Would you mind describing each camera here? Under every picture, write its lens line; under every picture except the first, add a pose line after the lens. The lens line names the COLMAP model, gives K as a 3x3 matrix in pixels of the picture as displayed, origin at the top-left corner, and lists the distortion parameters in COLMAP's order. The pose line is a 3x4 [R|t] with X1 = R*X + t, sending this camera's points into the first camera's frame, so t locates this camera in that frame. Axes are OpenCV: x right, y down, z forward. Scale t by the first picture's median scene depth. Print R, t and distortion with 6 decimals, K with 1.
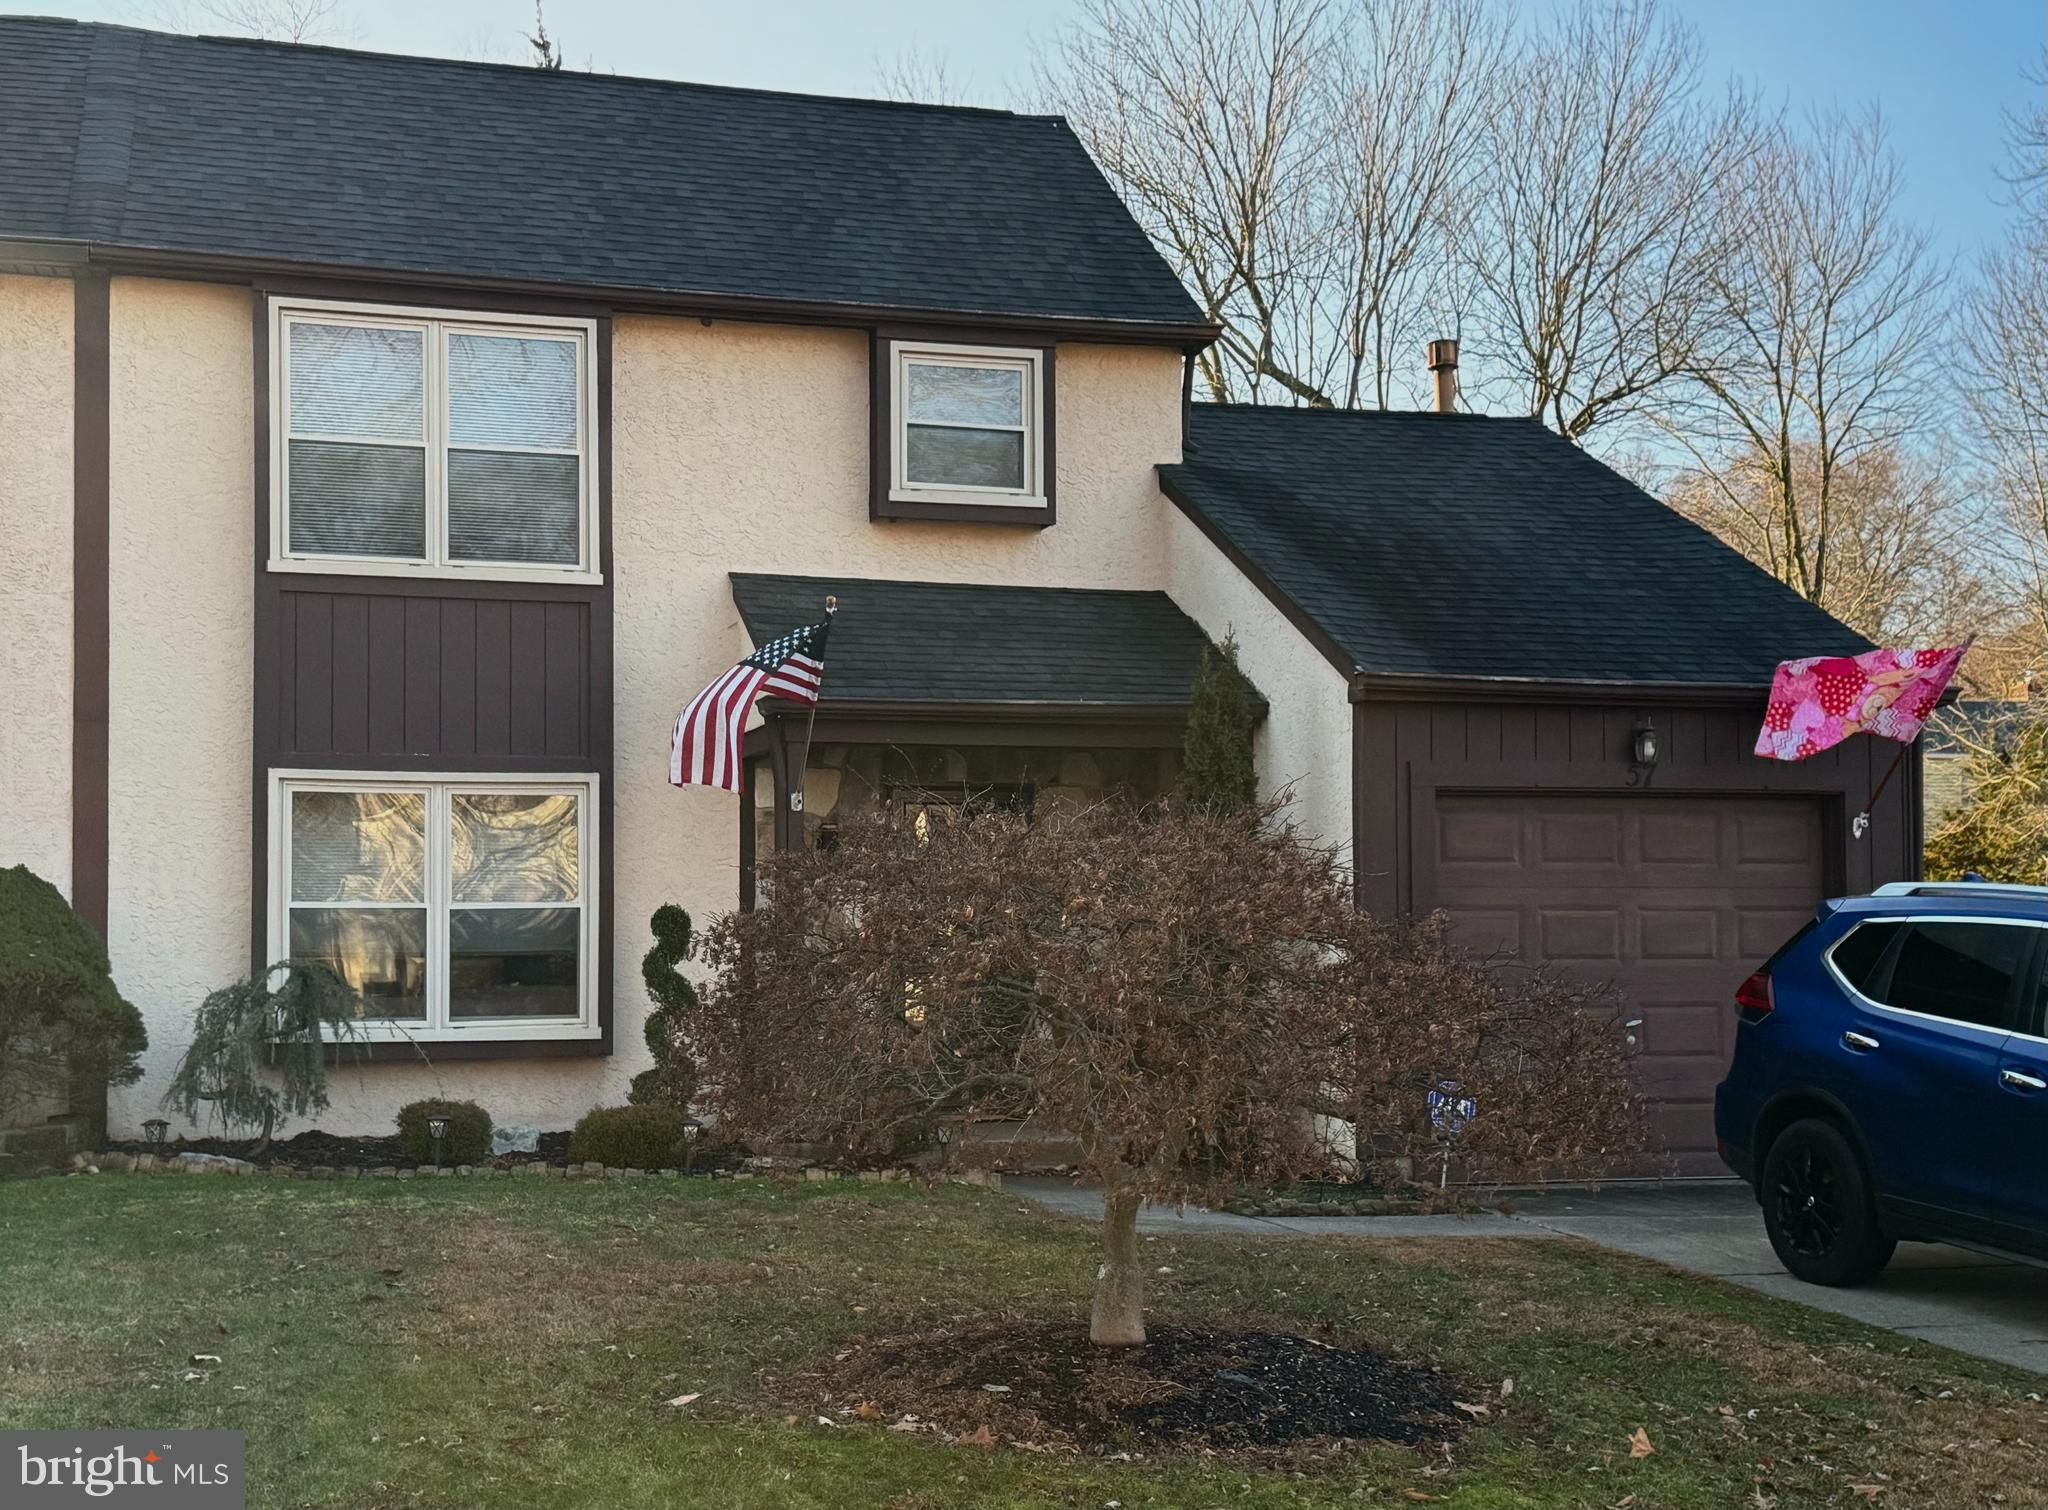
lens RADIAL K [[2979.6, 0, 1024.0], [0, 2979.6, 755.0], [0, 0, 1]] dist [0.018985, 1.473531]
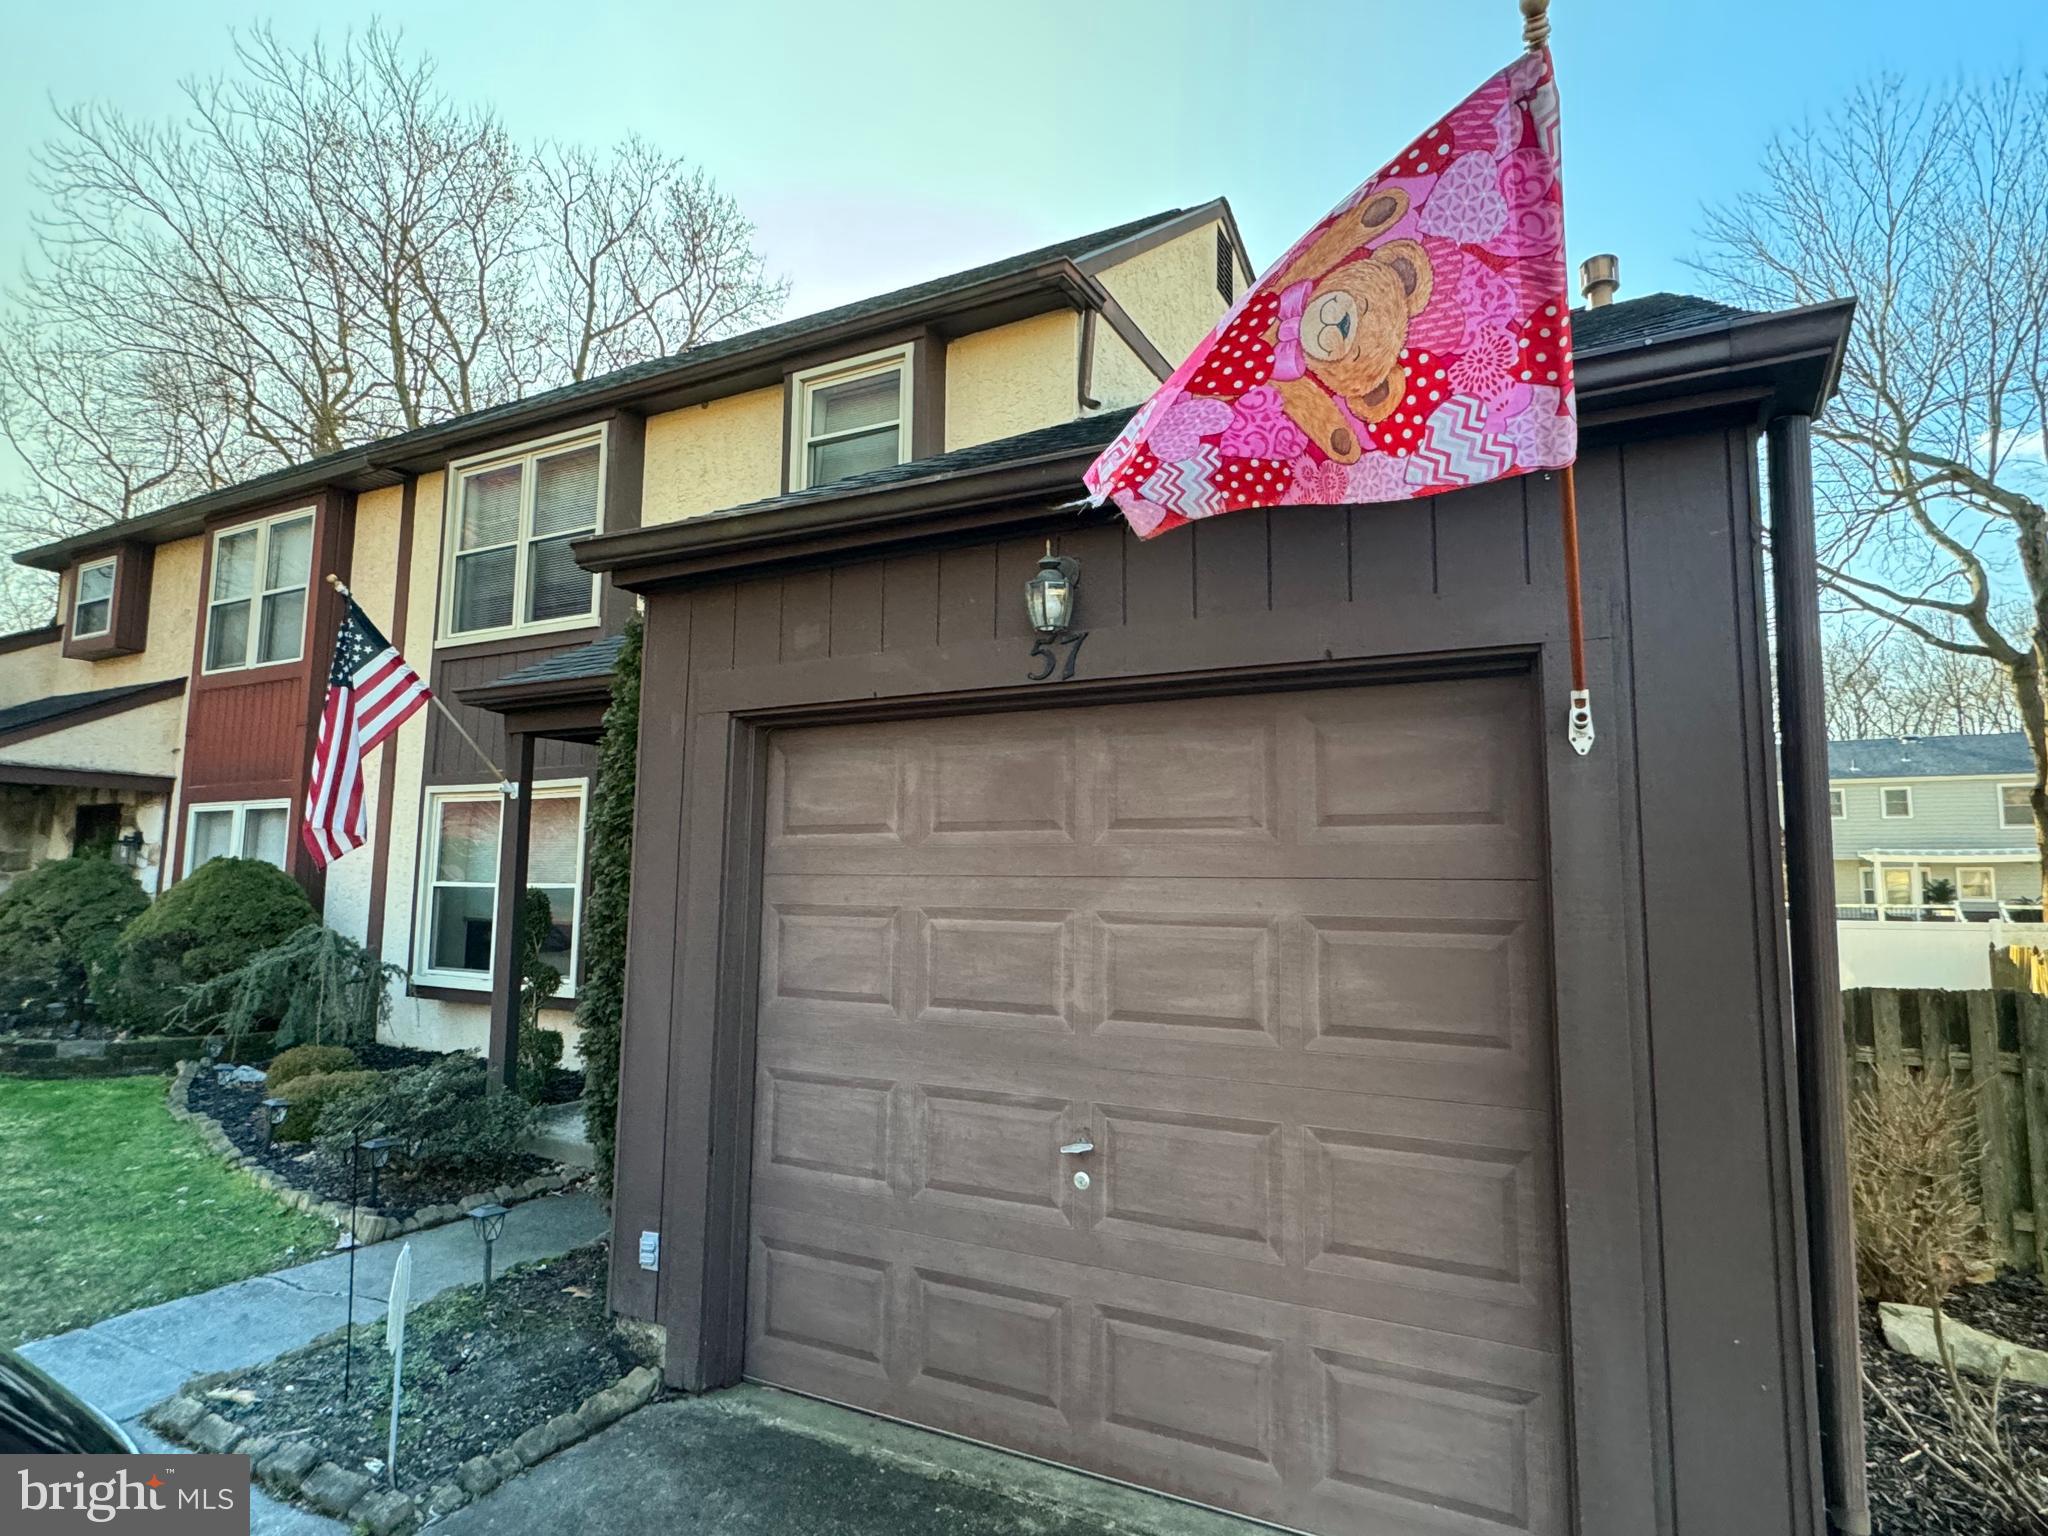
lens RADIAL K [[1108.6, 0, 1024.0], [0, 1108.6, 768.0], [0, 0, 1]] dist [0.032418, 0.000342]
pose [[0.705375, -0.062592, -0.706066, 0.319287], [0.033056, 0.997915, -0.055440, 0.034238], [0.708063, 0.015766, 0.705973, 0.822332]]
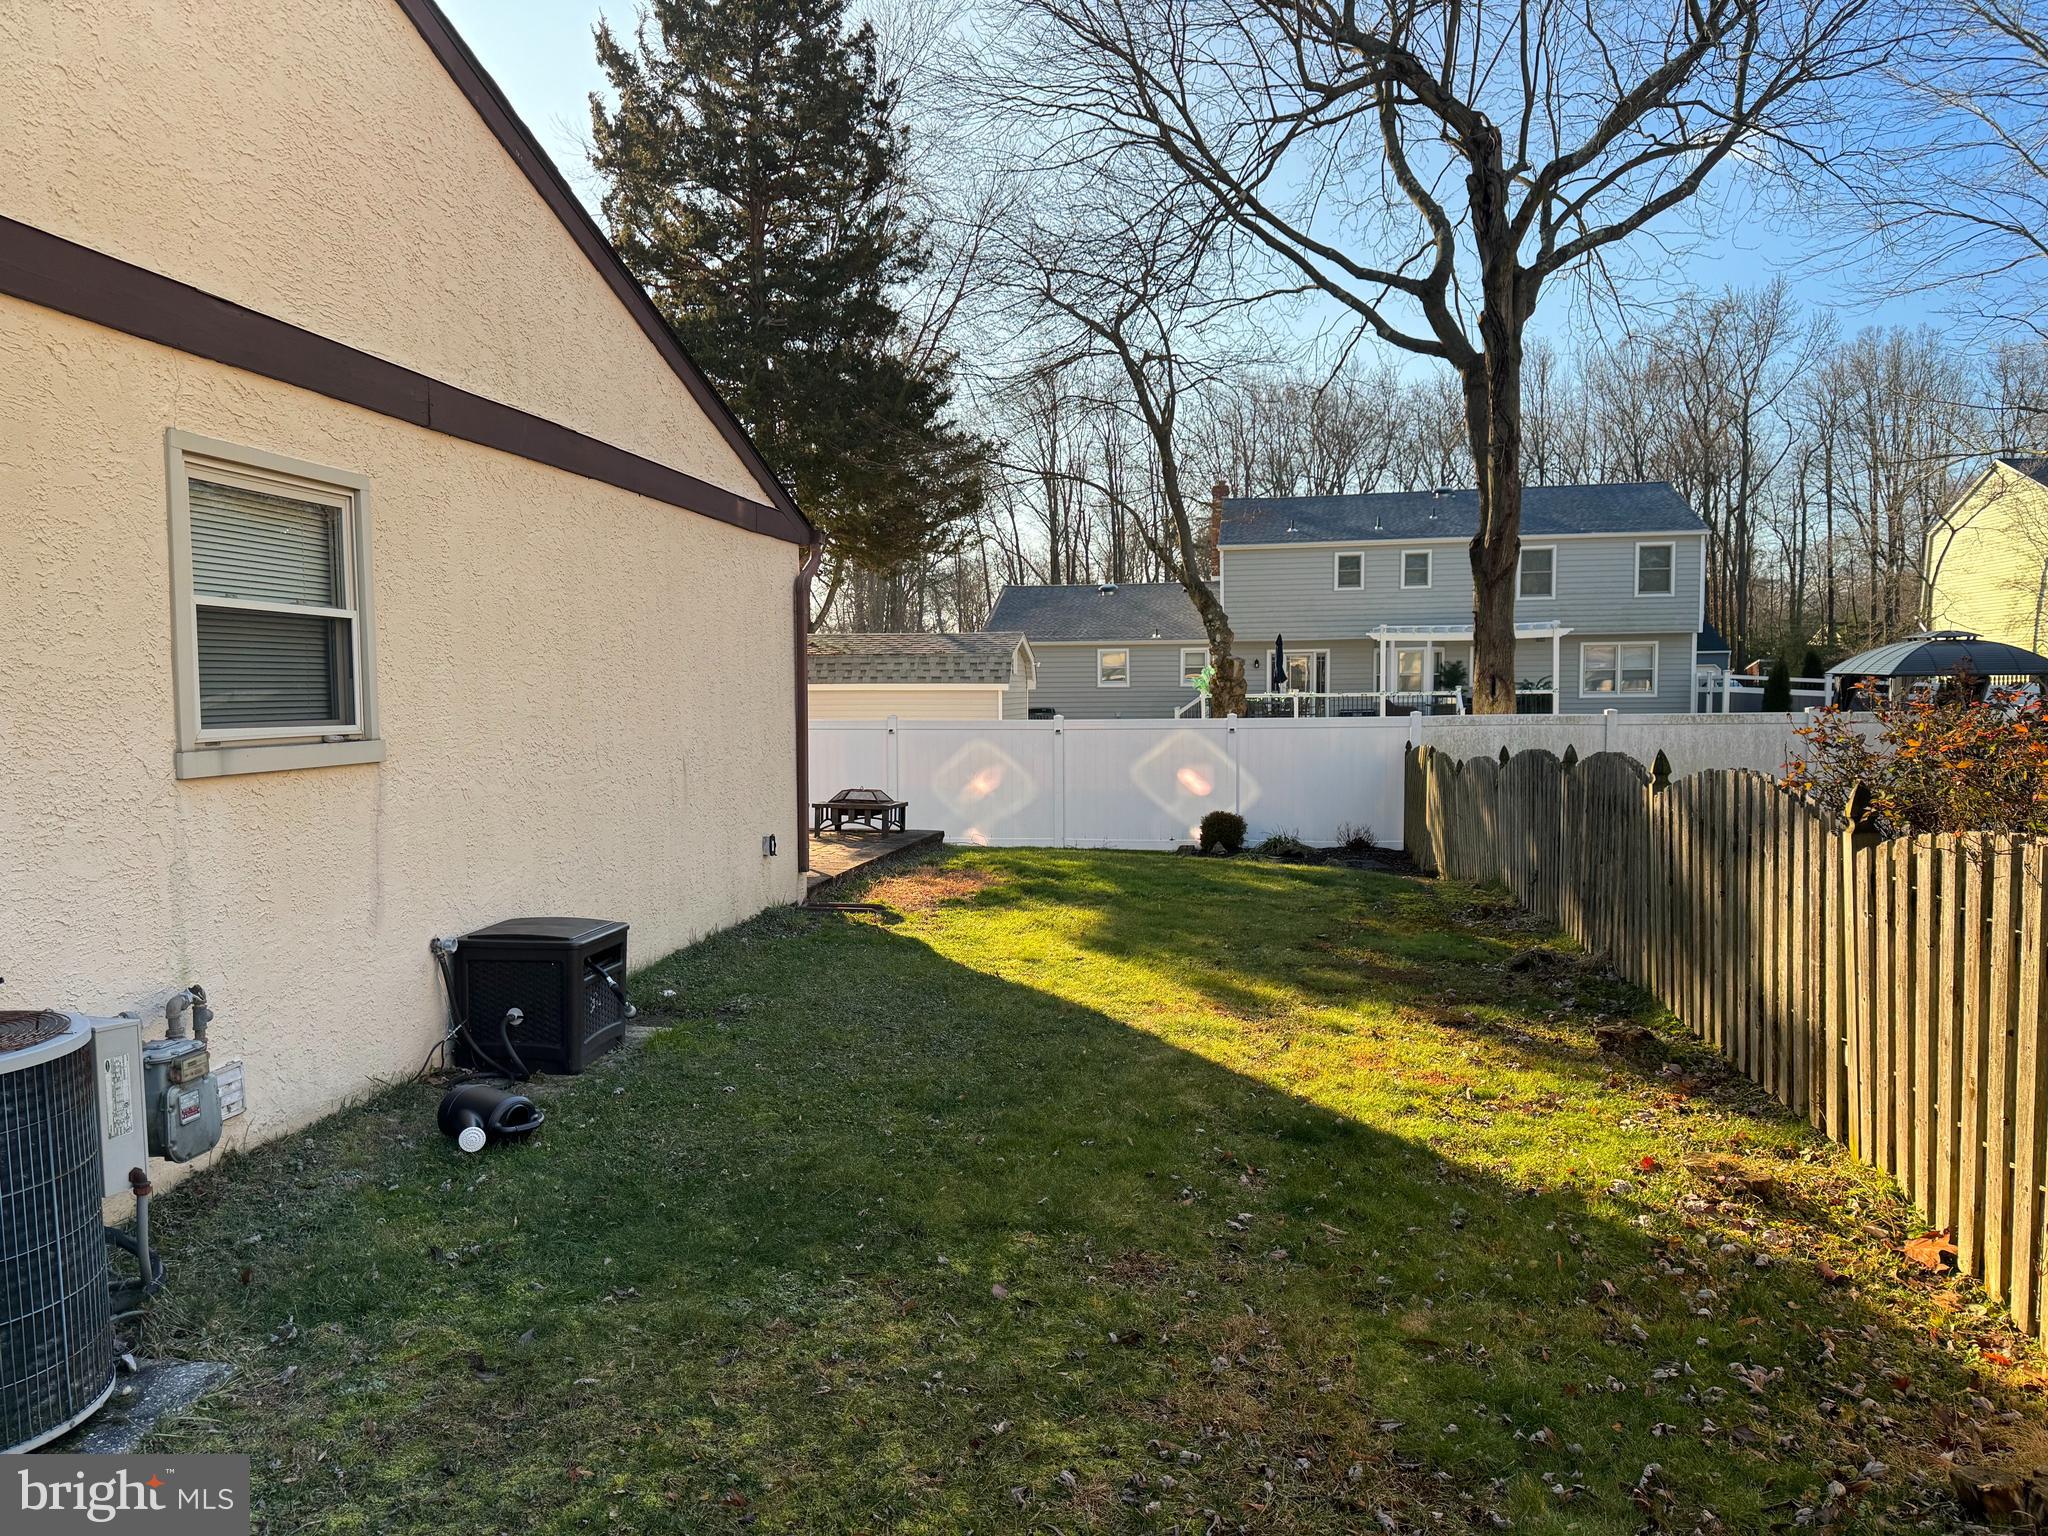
lens RADIAL K [[1429.4, 0, 1024.0], [0, 1429.4, 768.0], [0, 0, 1]] dist [0.005112, 0.000919]
pose [[0.901751, 0.010083, -0.432139, 0.322966], [0.046477, 0.991671, 0.120122, 0.035018], [0.429750, -0.128405, 0.893771, 0.845535]]
